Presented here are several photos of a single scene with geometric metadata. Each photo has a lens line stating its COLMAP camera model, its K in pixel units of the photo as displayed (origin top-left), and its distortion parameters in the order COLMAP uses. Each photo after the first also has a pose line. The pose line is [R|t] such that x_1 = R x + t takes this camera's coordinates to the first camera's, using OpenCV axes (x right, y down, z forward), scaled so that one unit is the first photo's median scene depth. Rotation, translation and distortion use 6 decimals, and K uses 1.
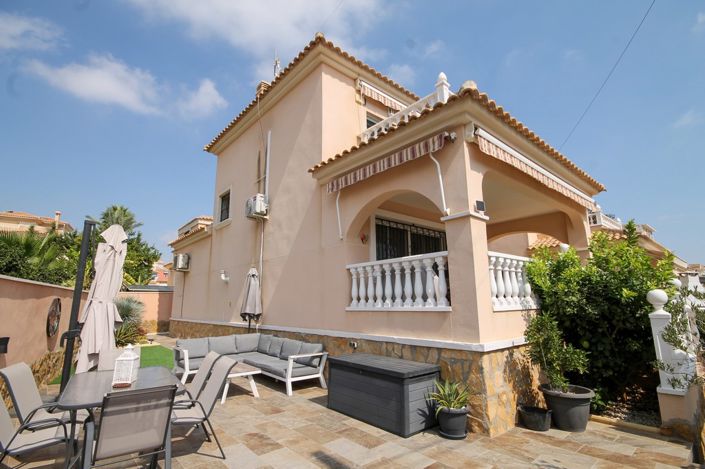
lens RADIAL K [[337.1, 0, 355.4], [0, 337.1, 237.5], [0, 0, 1]] dist [-0.015108, -0.000787]
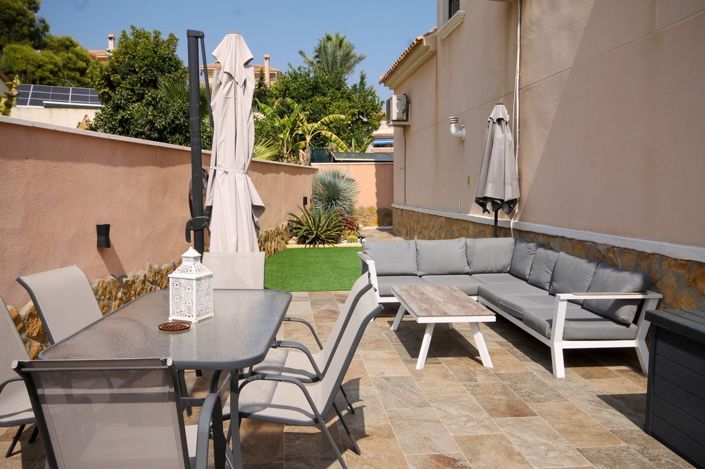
lens RADIAL K [[591.0, 0, 358.0], [0, 591.0, 232.1], [0, 0, 1]] dist [0.016526, 0.020589]
pose [[0.826152, 0.056934, -0.560564, 0.015757], [0.096956, 0.965677, 0.240972, 0.058967], [0.555043, -0.253430, 0.792276, 0.246163]]
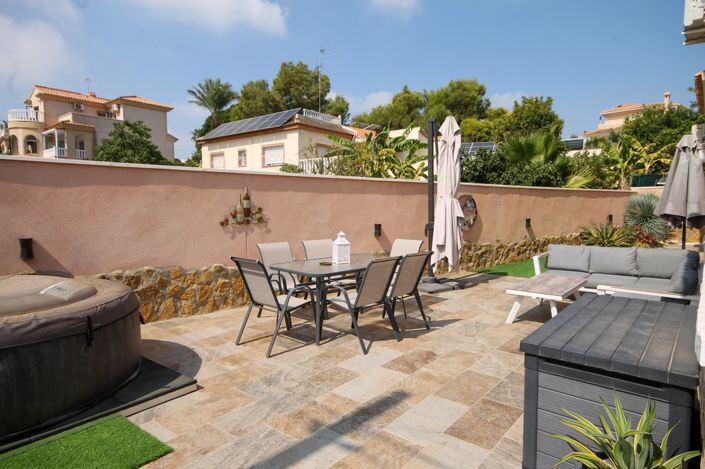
lens RADIAL K [[425.8, 0, 353.1], [0, 425.8, 237.1], [0, 0, 1]] dist [0.000289, -0.000128]
pose [[0.163681, 0.083707, -0.982956, 0.423331], [0.185104, 0.976091, 0.113946, 0.101221], [0.968992, -0.200600, 0.144273, 0.464472]]
